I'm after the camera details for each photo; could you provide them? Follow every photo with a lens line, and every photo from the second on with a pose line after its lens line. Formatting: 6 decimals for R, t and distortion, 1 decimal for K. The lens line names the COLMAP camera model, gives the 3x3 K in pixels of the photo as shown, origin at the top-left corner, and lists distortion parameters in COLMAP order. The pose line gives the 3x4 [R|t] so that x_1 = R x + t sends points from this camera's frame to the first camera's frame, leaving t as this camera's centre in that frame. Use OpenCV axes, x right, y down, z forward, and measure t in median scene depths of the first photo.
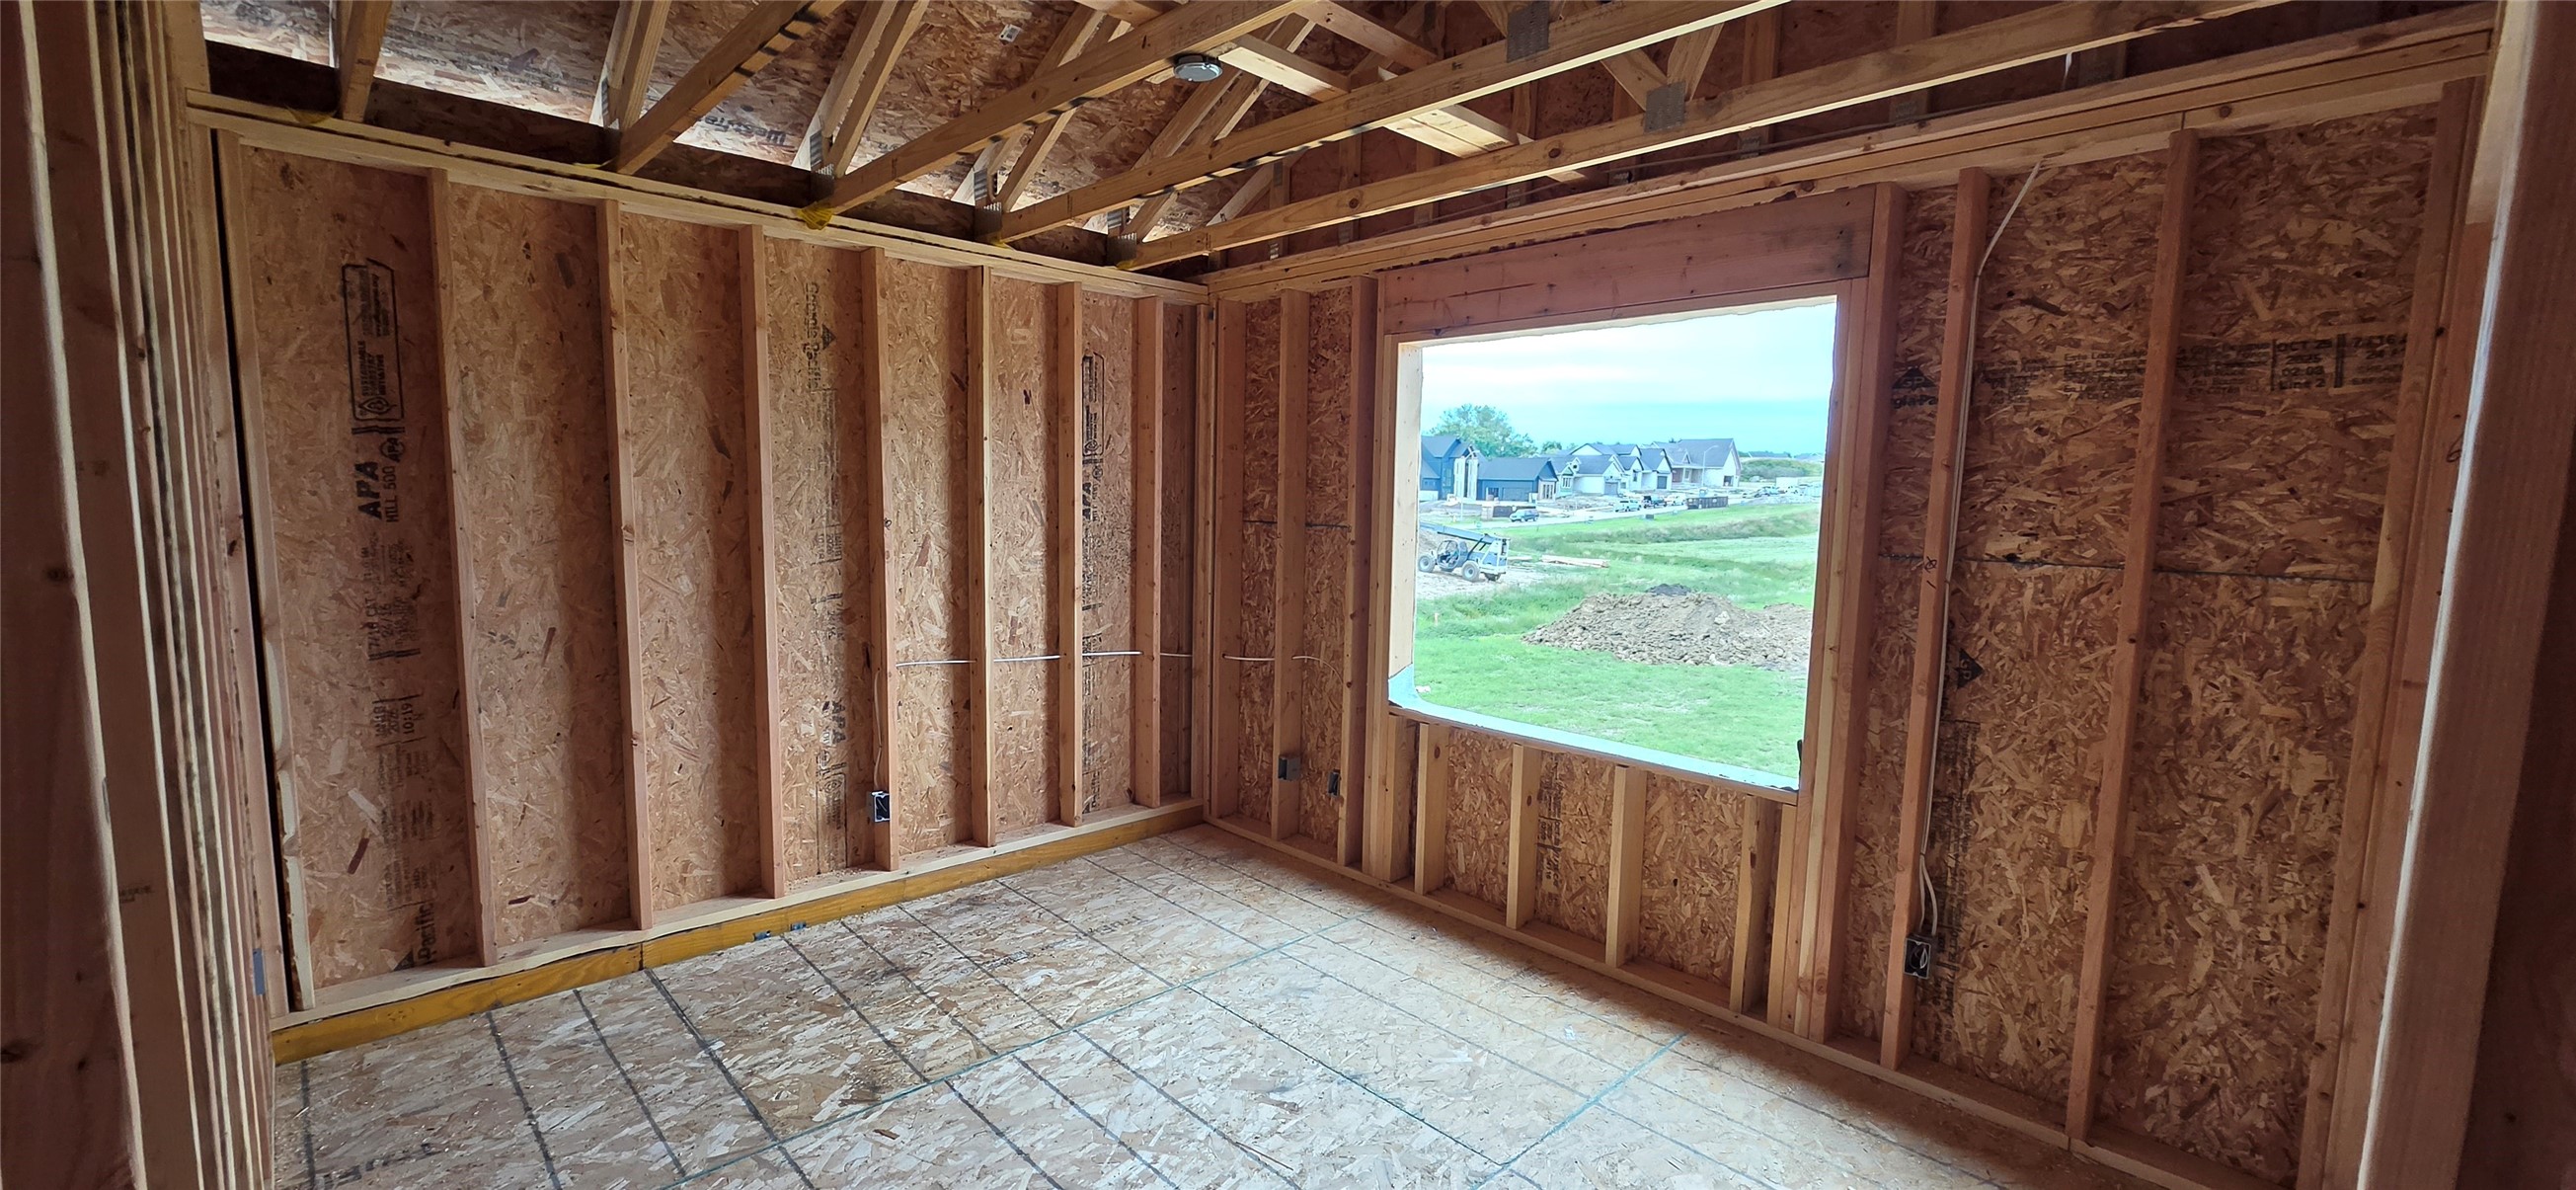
lens RADIAL K [[1051.9, 0, 1275.3], [0, 1051.9, 595.9], [0, 0, 1]] dist [0.002481, 0.000151]
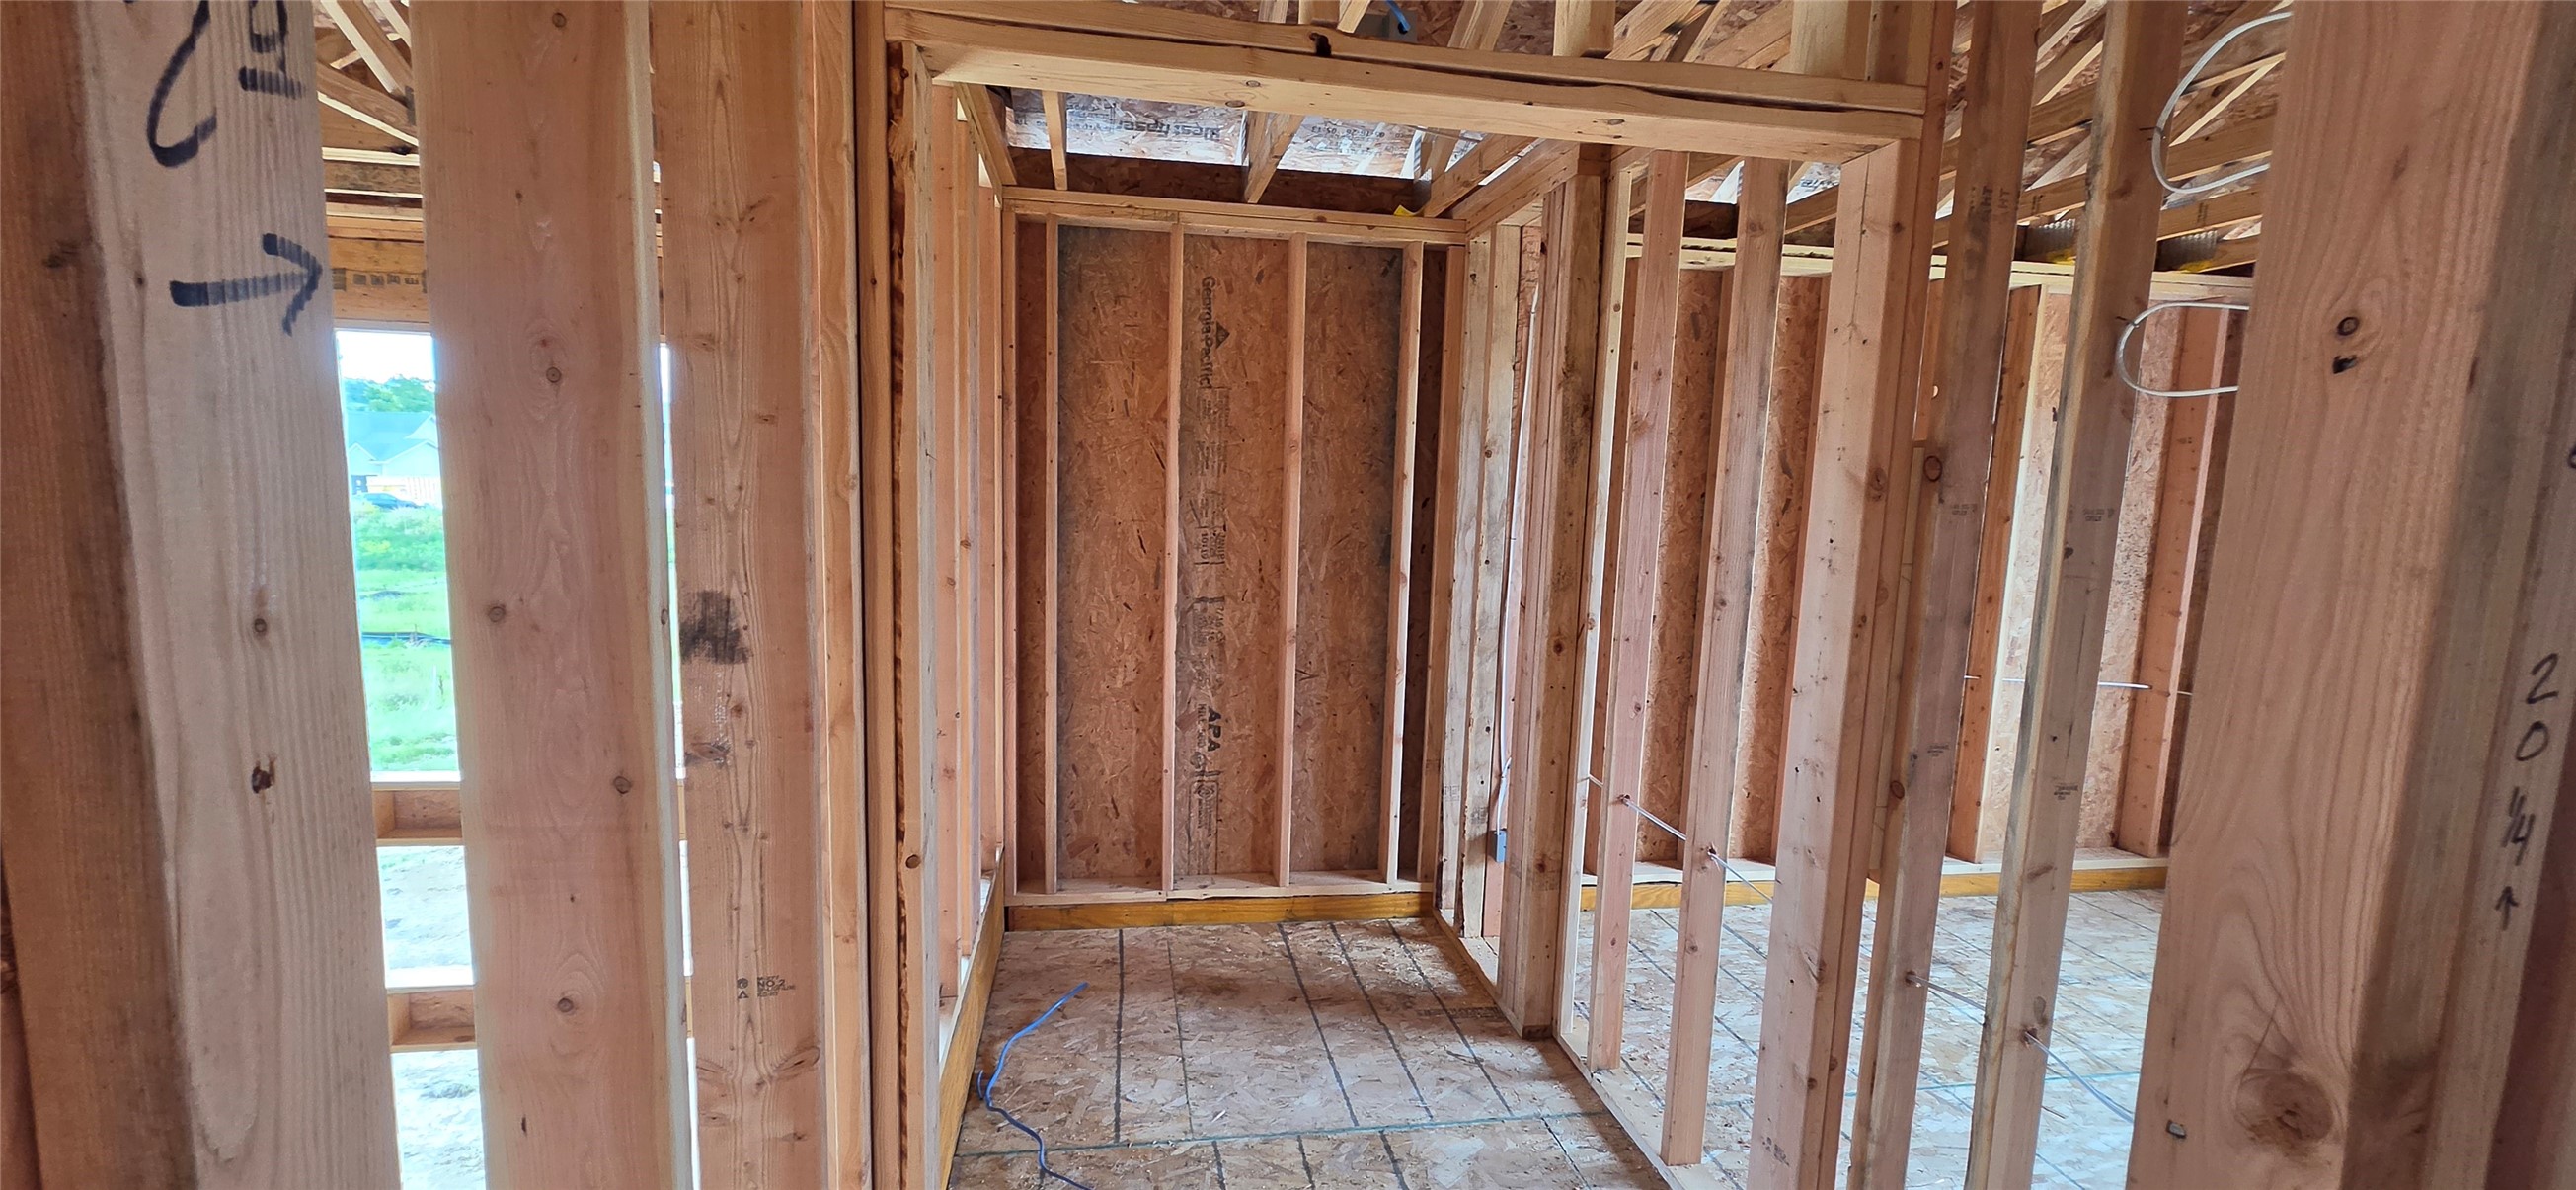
lens RADIAL K [[1105.1, 0, 1285.4], [0, 1105.1, 618.4], [0, 0, 1]] dist [-0.000305, 0.000021]
pose [[0.831930, 0.071041, -0.550315, -0.236457], [-0.067782, 0.997354, 0.026282, 0.020506], [0.550725, 0.015437, 0.834544, -0.232634]]
